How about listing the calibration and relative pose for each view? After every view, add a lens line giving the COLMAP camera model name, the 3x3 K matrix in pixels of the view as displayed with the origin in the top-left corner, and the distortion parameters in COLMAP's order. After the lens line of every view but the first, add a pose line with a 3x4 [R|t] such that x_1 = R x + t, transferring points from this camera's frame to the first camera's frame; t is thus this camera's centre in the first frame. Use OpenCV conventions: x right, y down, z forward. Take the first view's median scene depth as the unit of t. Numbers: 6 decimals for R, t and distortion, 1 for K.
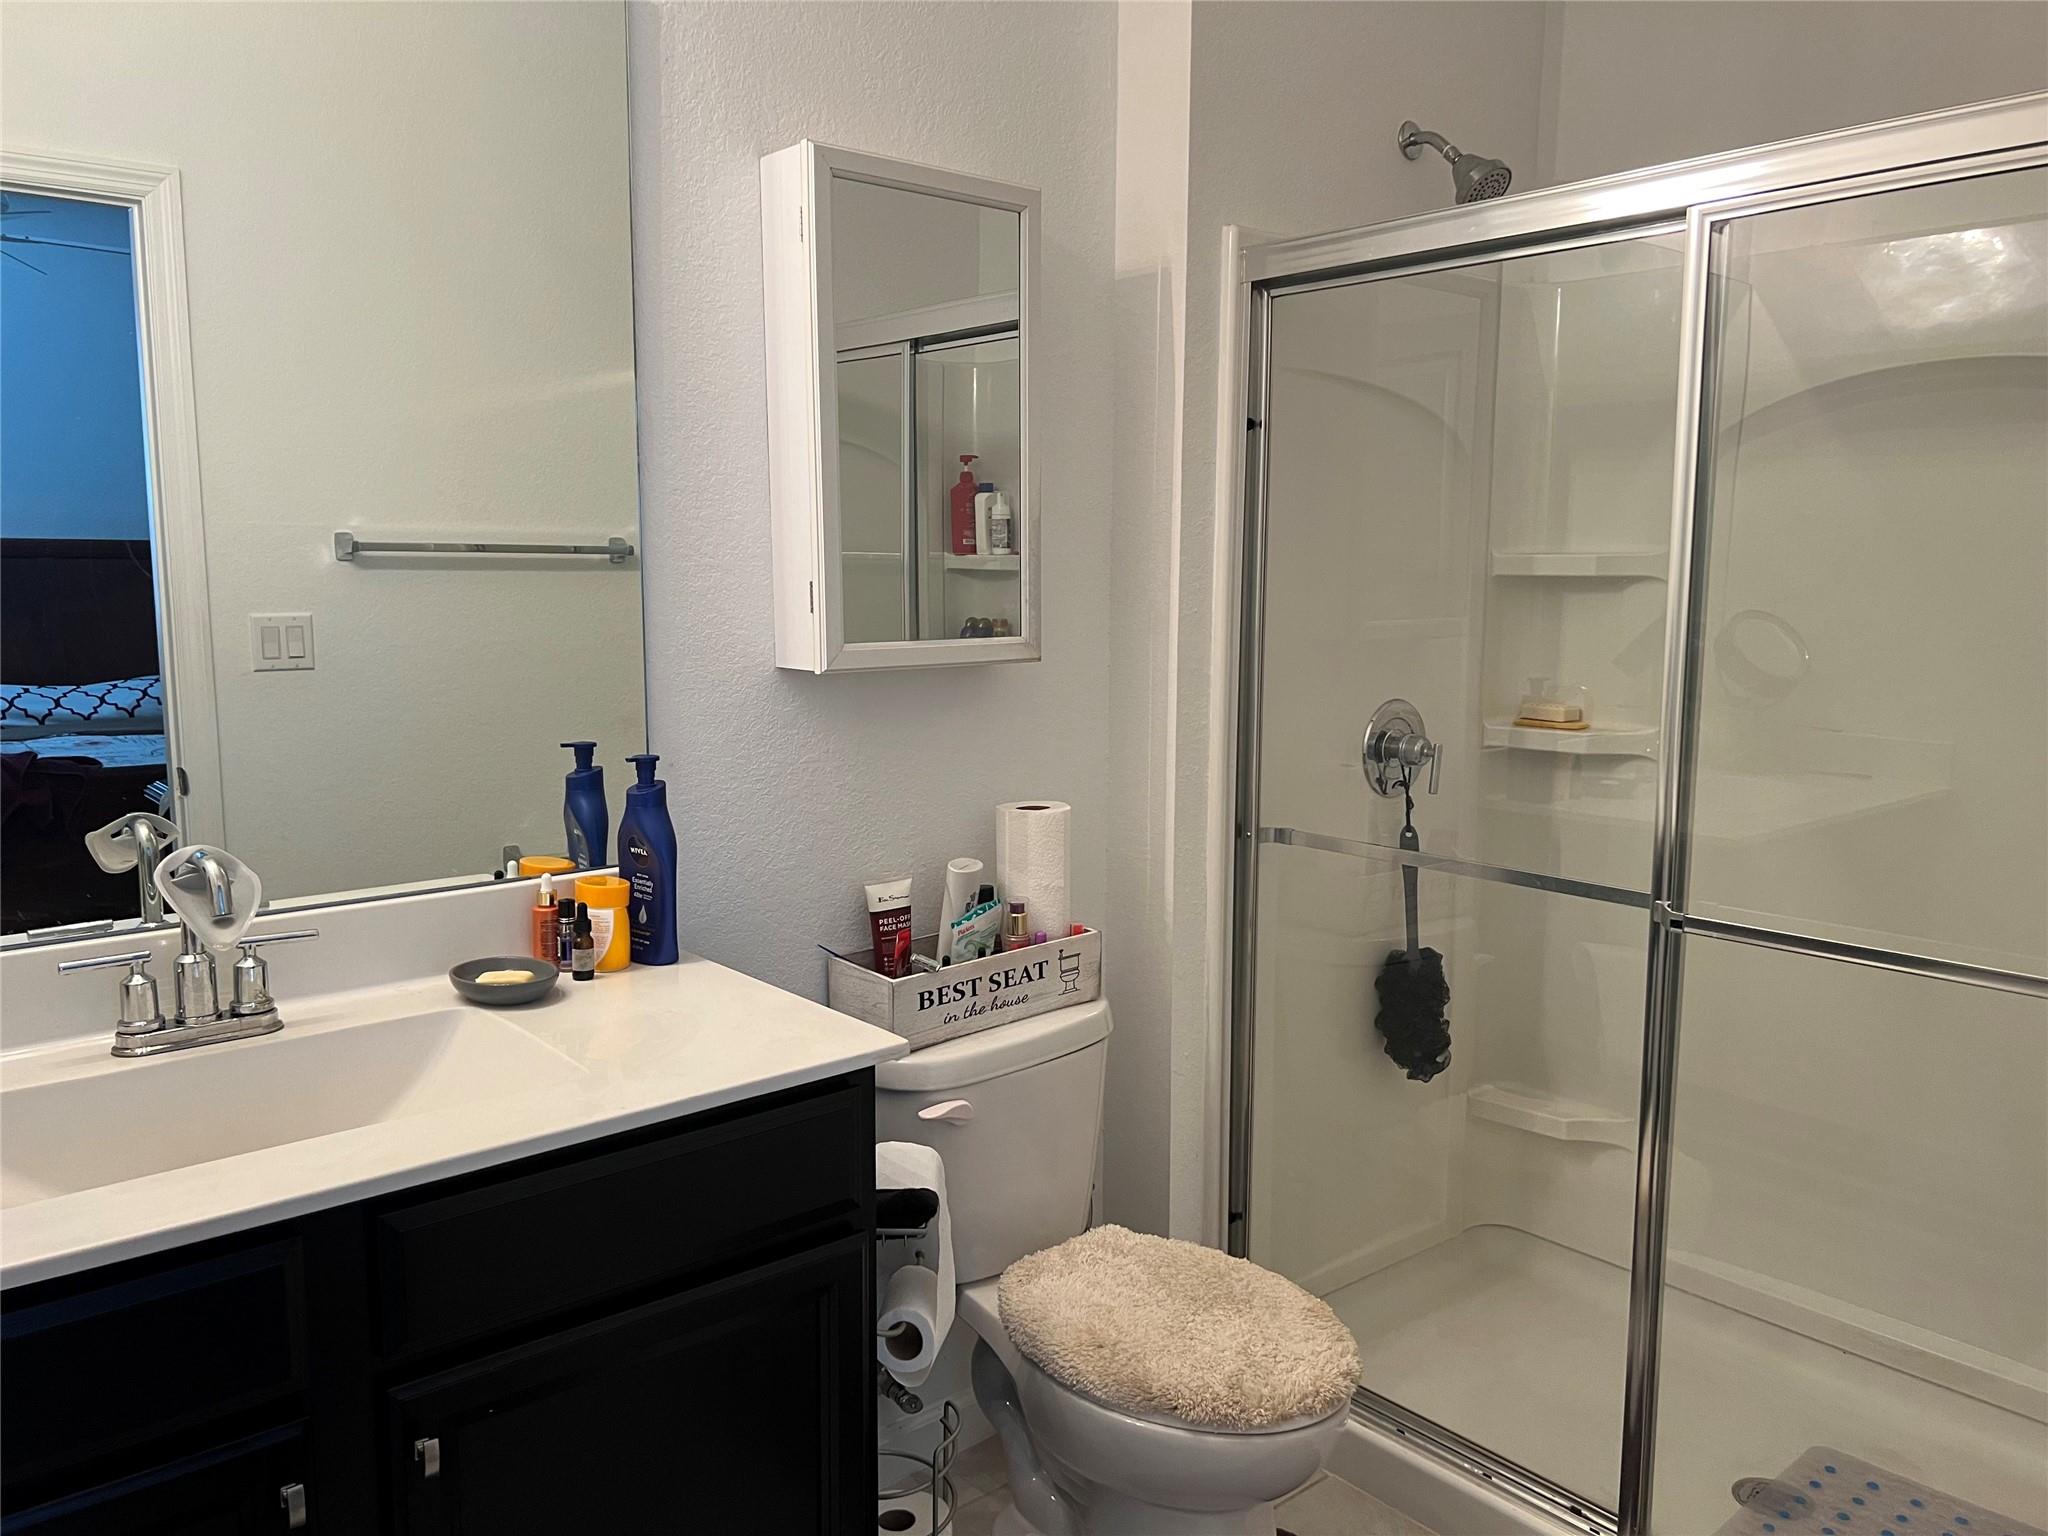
lens RADIAL K [[1552.5, 0, 1022.6], [0, 1552.5, 760.5], [0, 0, 1]] dist [0.019719, -0.035700]
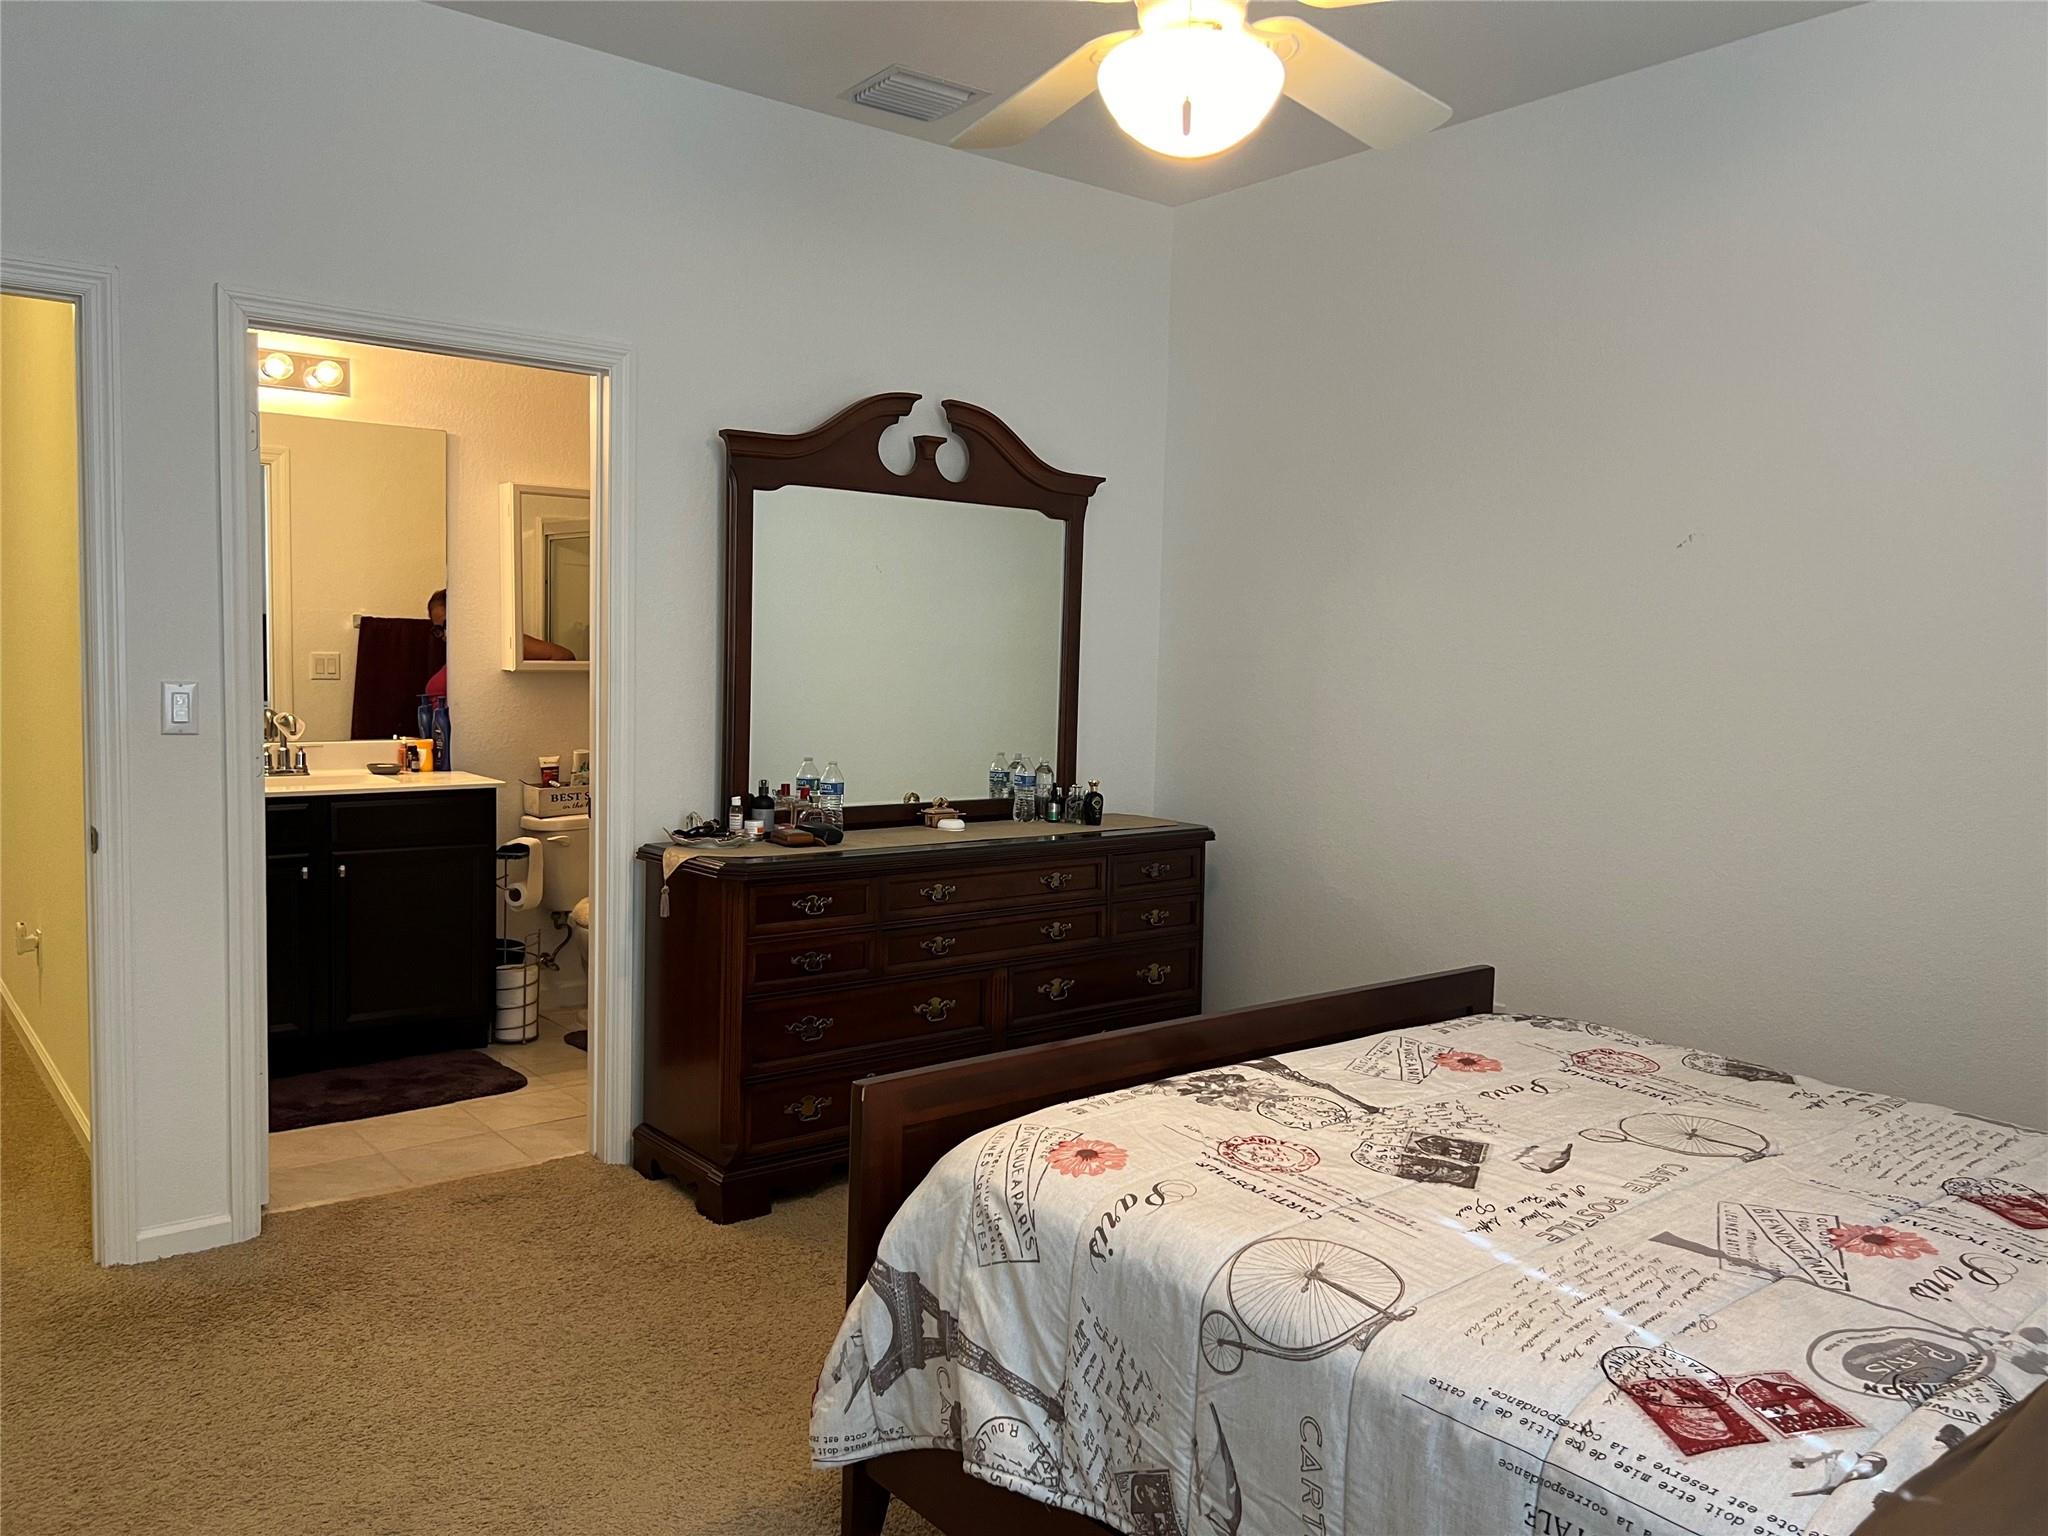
lens RADIAL K [[1552.5, 0, 1025.0], [0, 1552.5, 776.9], [0, 0, 1]] dist [0.019719, -0.035700]
pose [[0.998898, 0.019010, -0.042919, 0.950515], [-0.021312, 0.998323, -0.053830, 0.273413], [0.041824, 0.054685, 0.997627, -1.790392]]
